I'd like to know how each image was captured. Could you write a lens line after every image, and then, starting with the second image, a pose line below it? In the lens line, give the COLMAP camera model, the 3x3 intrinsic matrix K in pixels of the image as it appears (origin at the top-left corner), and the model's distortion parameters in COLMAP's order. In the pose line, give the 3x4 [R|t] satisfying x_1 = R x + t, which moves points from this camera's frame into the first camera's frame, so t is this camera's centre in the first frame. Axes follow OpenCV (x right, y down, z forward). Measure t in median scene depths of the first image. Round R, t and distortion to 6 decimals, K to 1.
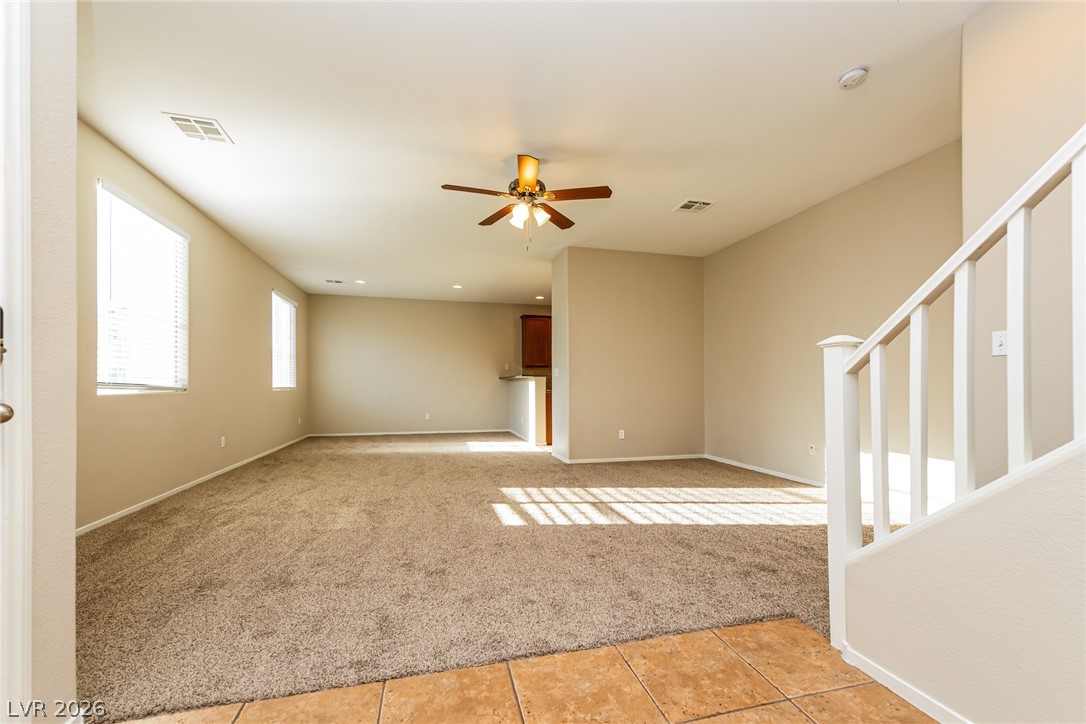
lens RADIAL K [[444.9, 0, 537.3], [0, 444.9, 384.7], [0, 0, 1]] dist [0.008070, -0.000582]
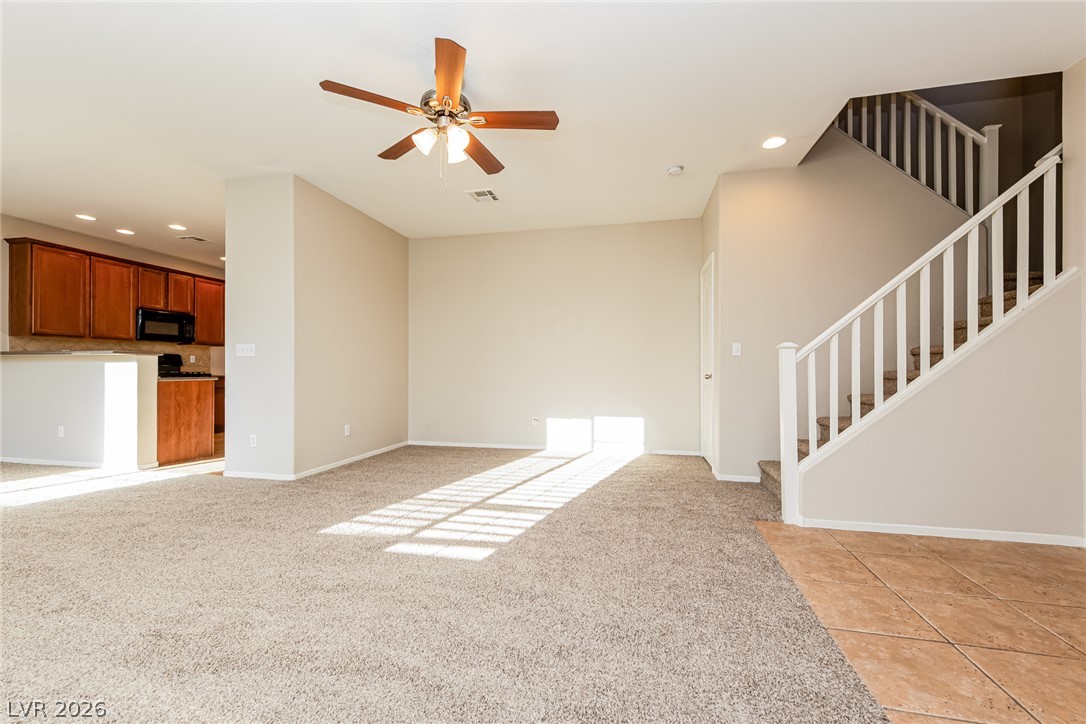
lens RADIAL K [[444.9, 0, 545.9], [0, 444.9, 366.5], [0, 0, 1]] dist [0.008070, -0.000582]
pose [[0.447586, 0.005690, 0.894223, -0.584685], [-0.003666, 0.999983, -0.004528, -0.003510], [-0.894233, -0.001251, 0.447599, 0.484060]]
